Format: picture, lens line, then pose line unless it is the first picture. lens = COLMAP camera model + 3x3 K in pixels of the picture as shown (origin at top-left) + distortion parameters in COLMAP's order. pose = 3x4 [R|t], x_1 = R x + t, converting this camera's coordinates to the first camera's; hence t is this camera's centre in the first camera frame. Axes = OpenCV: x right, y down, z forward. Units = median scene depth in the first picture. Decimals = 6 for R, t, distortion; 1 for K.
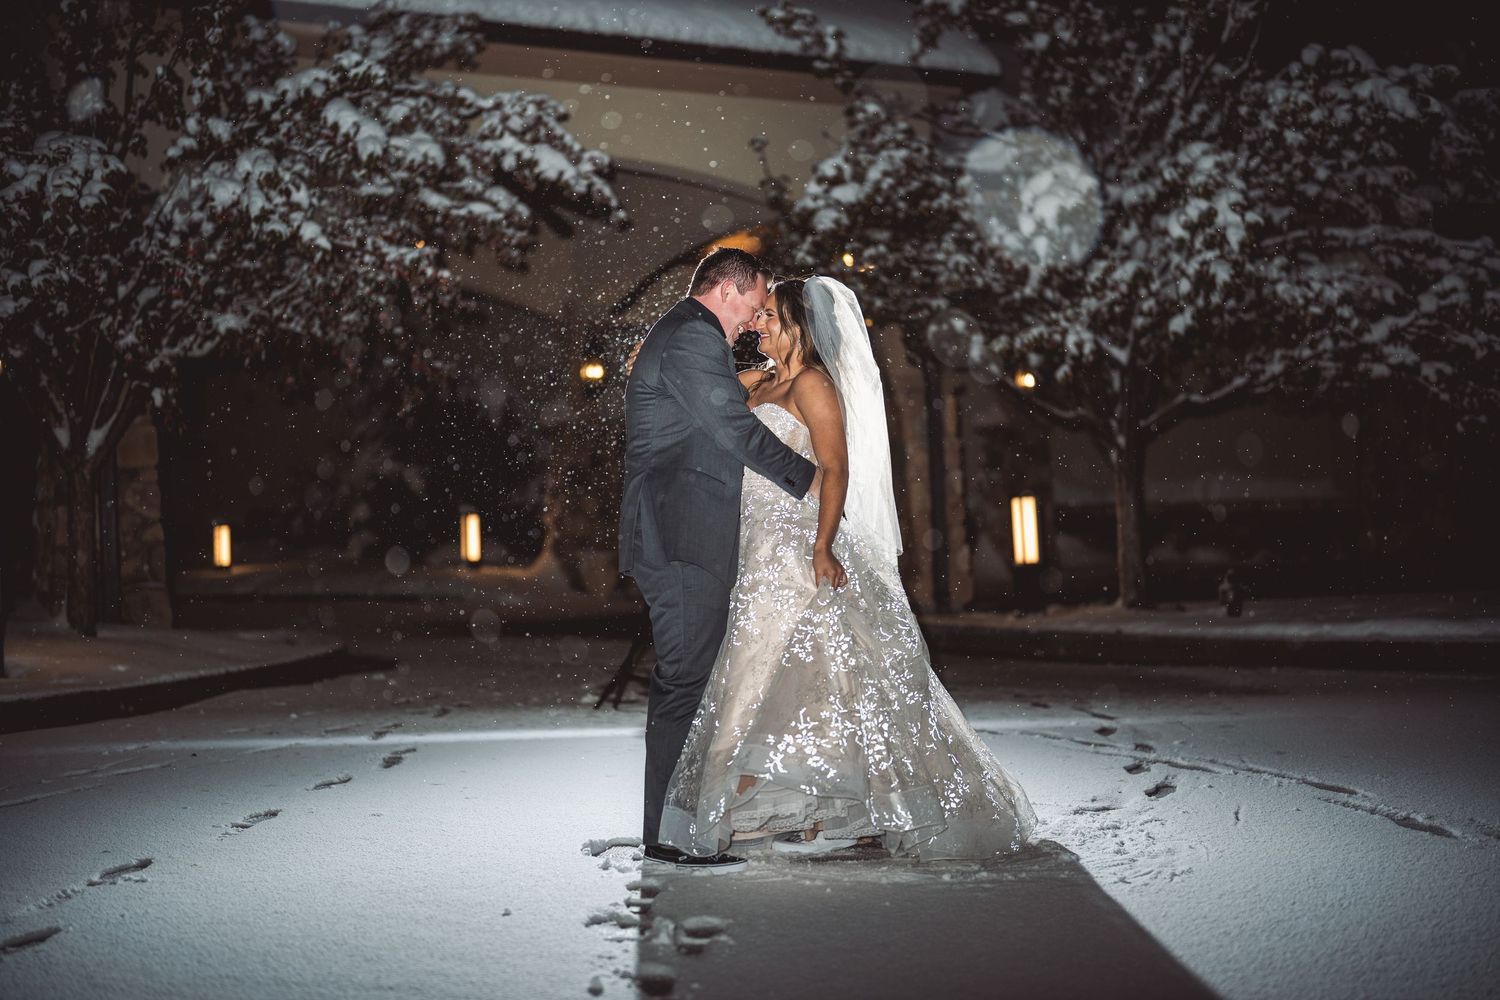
lens RADIAL K [[2086.1, 0, 758.8], [0, 2086.1, 494.4], [0, 0, 1]] dist [0.042281, 0.000000]
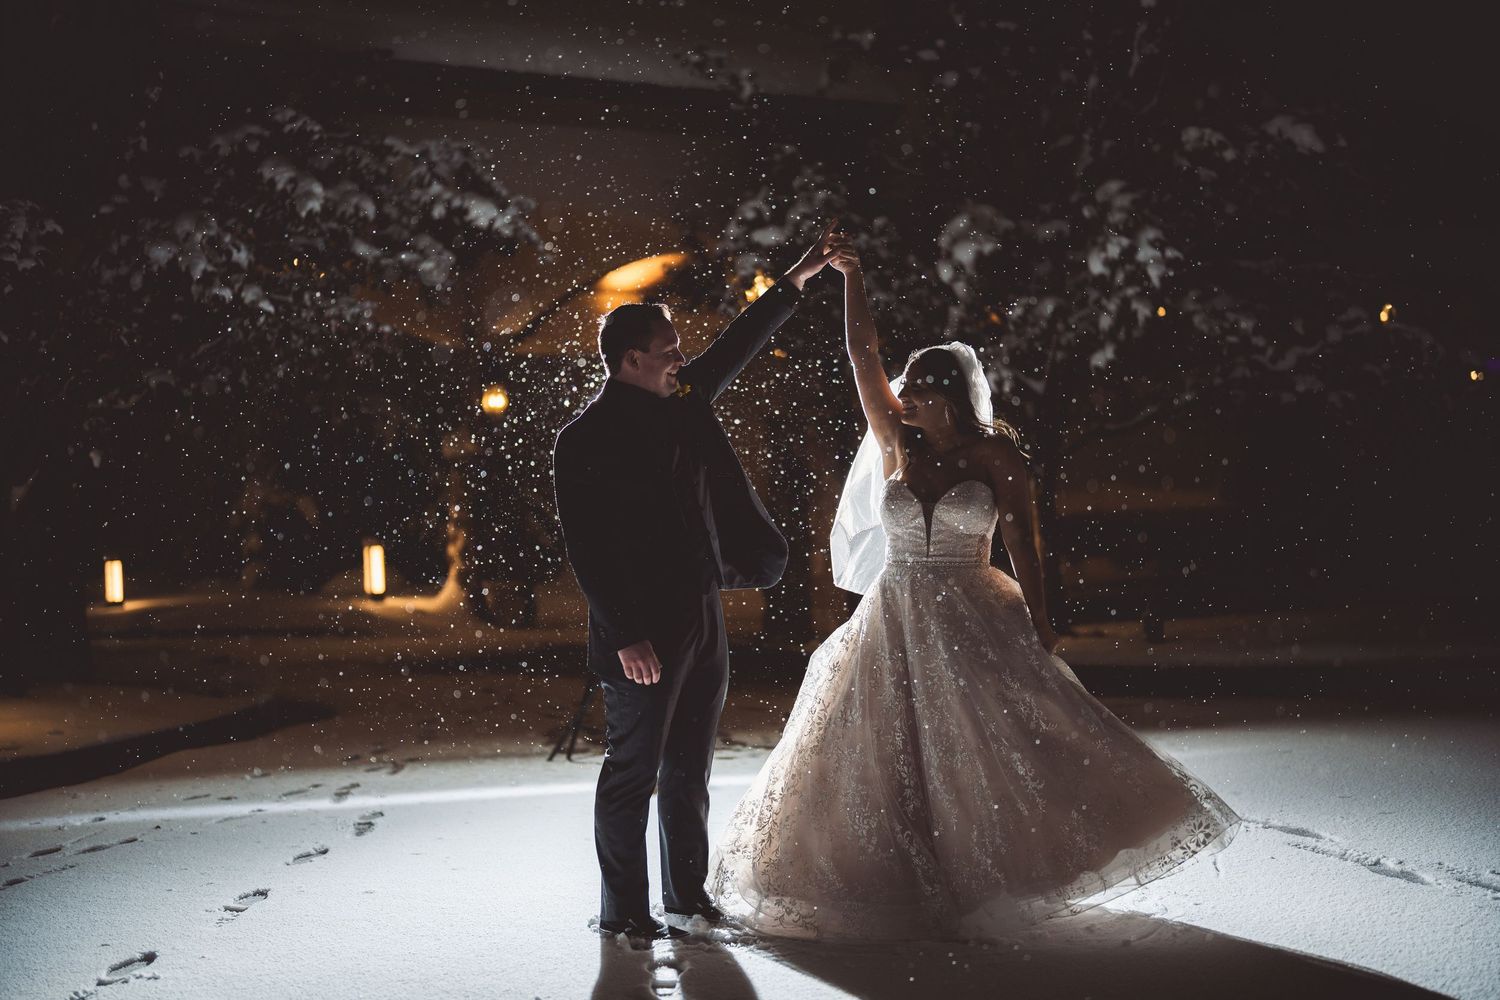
lens RADIAL K [[2086.1, 0, 748.0], [0, 2086.1, 474.7], [0, 0, 1]] dist [0.042281, 0.000000]
pose [[0.998185, -0.021474, 0.056257, -0.031101], [0.022124, 0.999695, -0.010957, -0.018537], [-0.056005, 0.012182, 0.998356, -0.007809]]
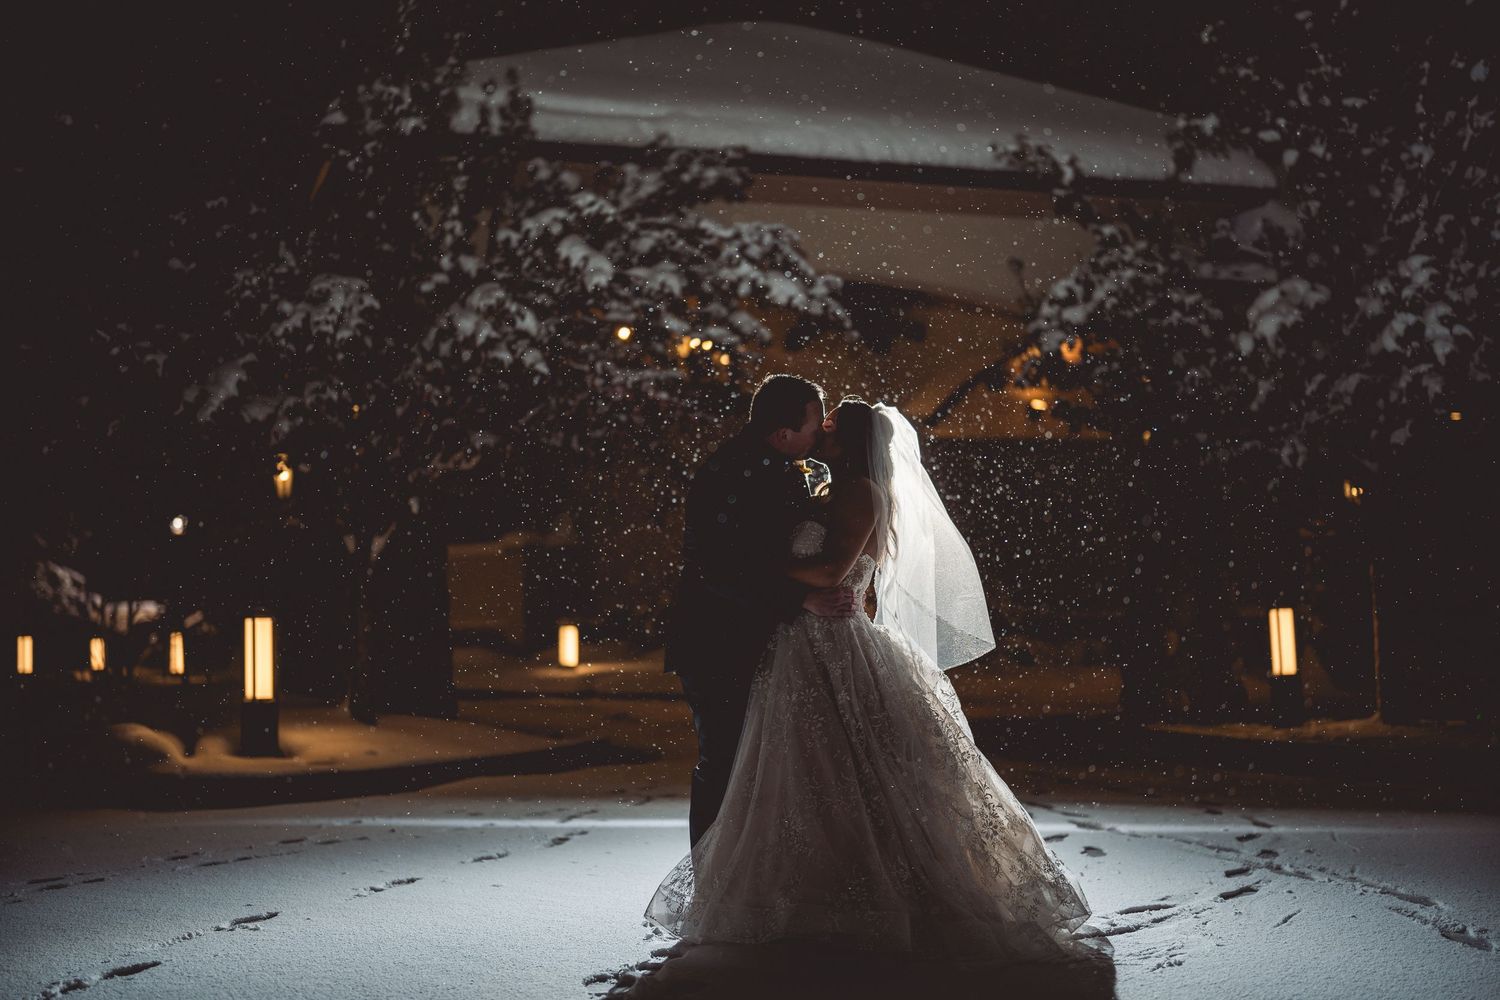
lens RADIAL K [[2086.1, 0, 742.7], [0, 2086.1, 496.7], [0, 0, 1]] dist [0.042281, 0.000000]
pose [[0.979094, 0.002035, -0.203396, 0.100779], [-0.012191, 0.998740, -0.048688, -0.000195], [0.203041, 0.050150, 0.977885, -0.042462]]
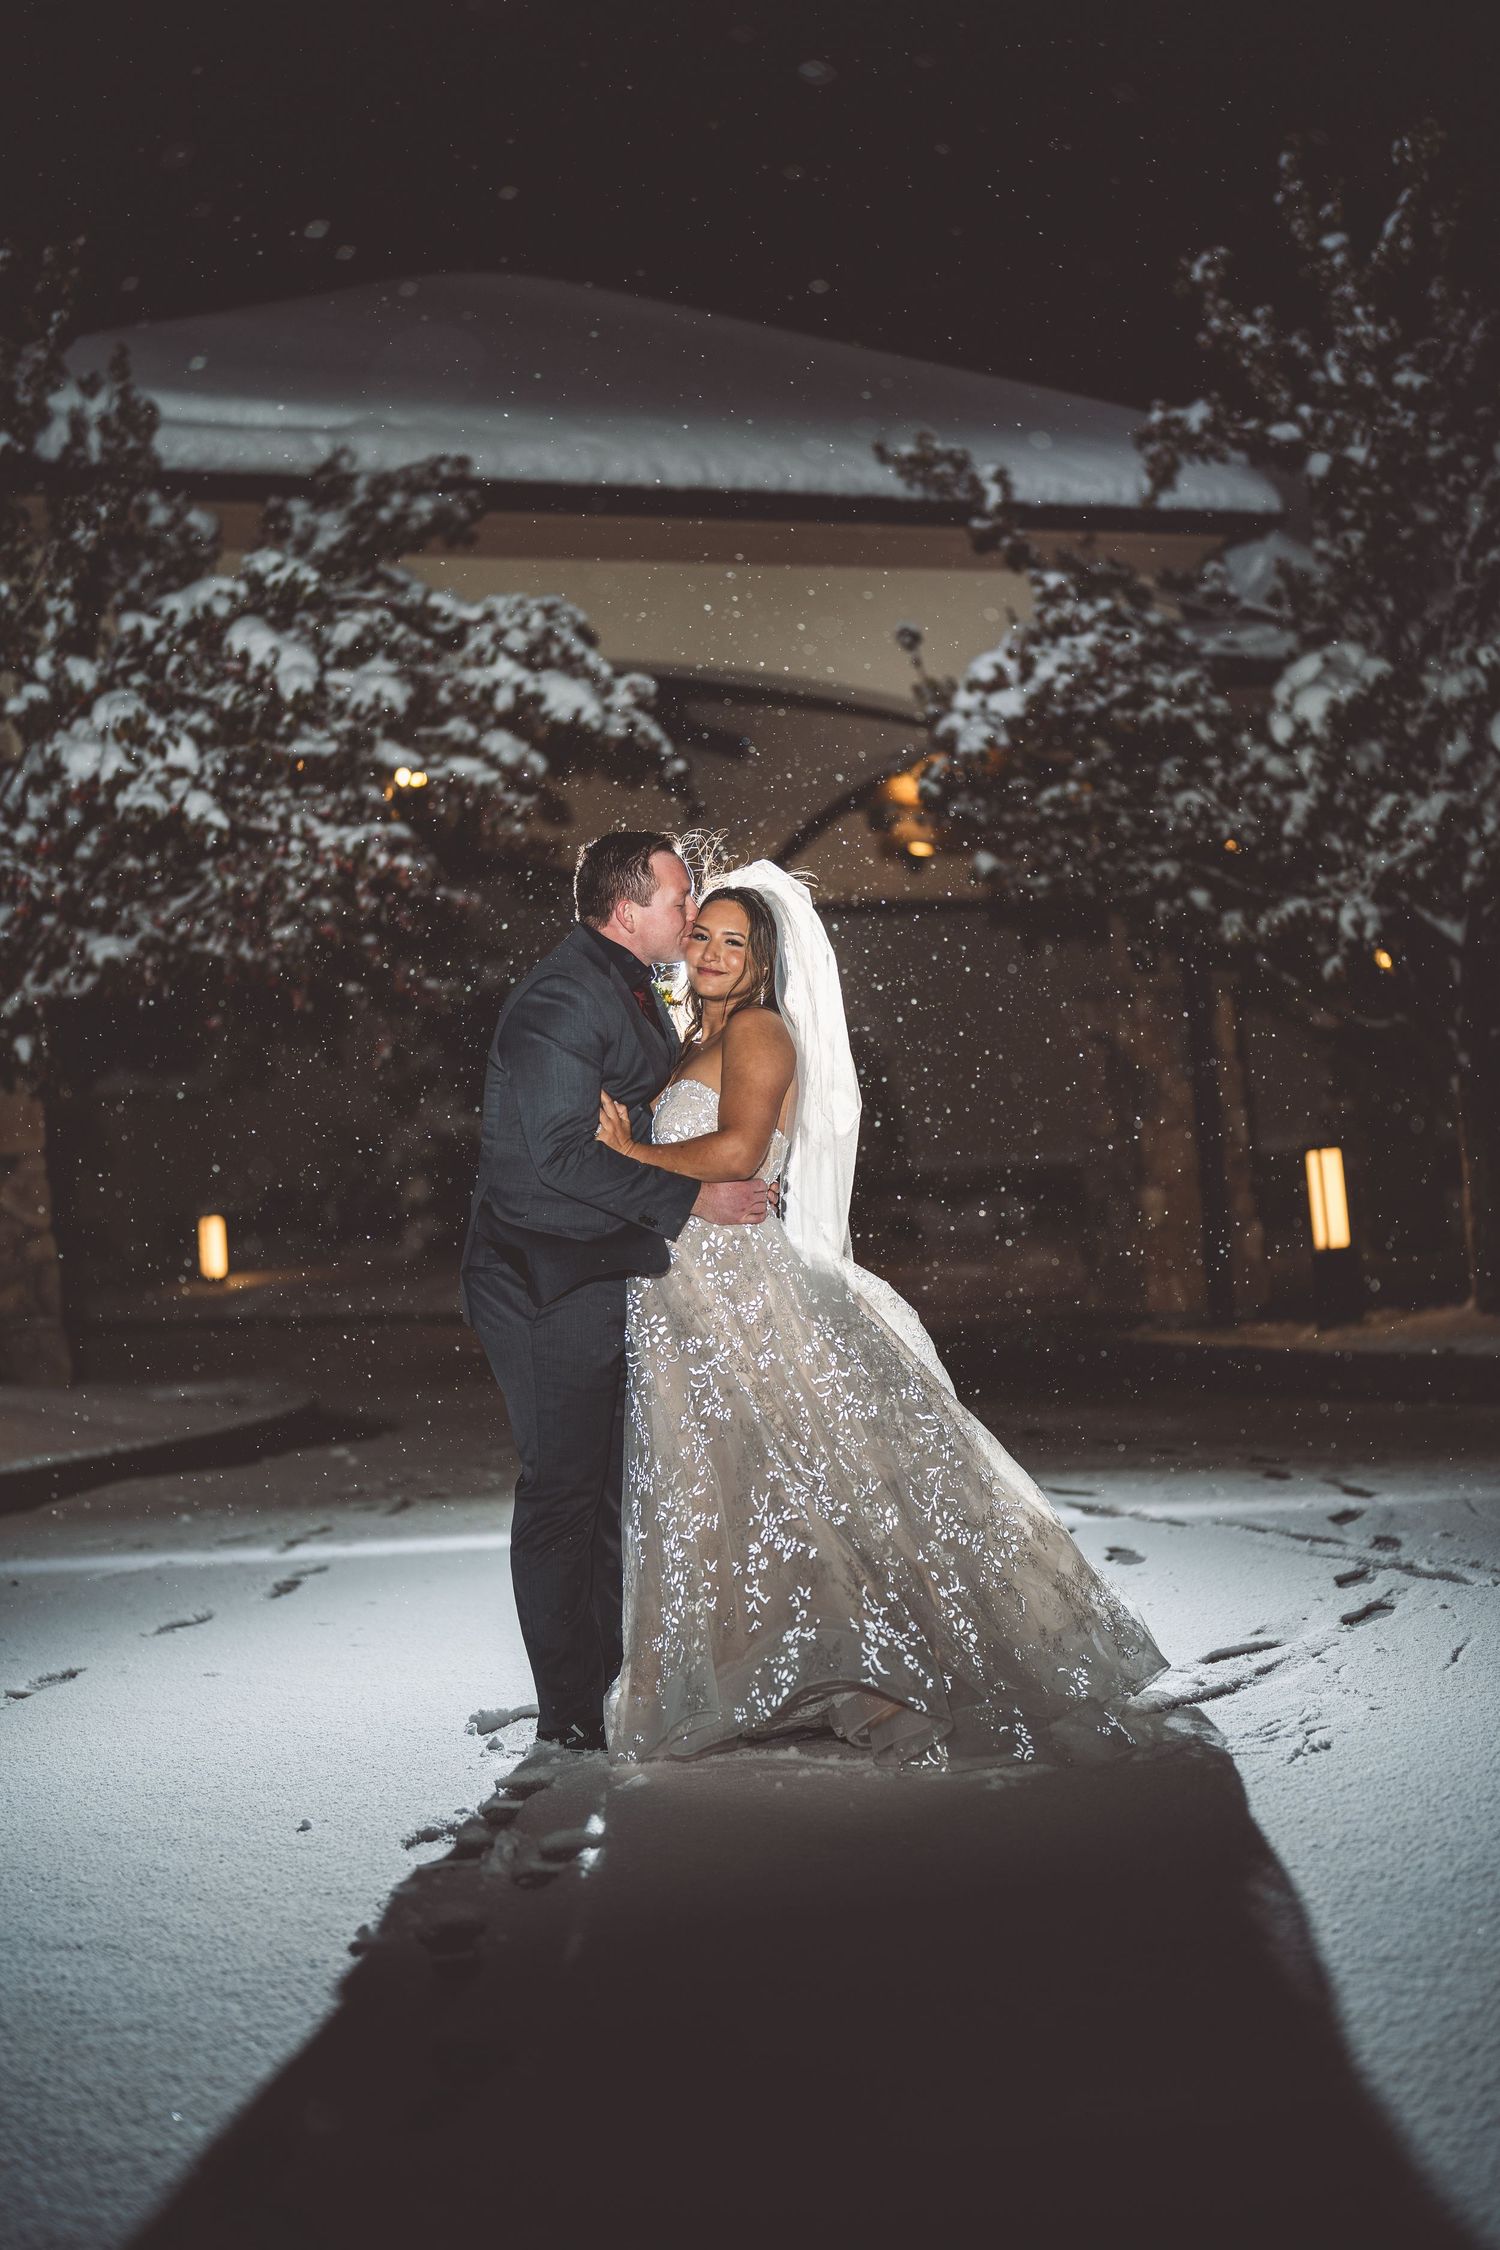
lens RADIAL K [[3129.1, 0, 757.9], [0, 3129.1, 1118.9], [0, 0, 1]] dist [0.042281, 0.000000]
pose [[0.993824, -0.035719, -0.105063, 0.067458], [0.035308, 0.999360, -0.005774, -0.011431], [0.105202, 0.002029, 0.994449, -0.013858]]
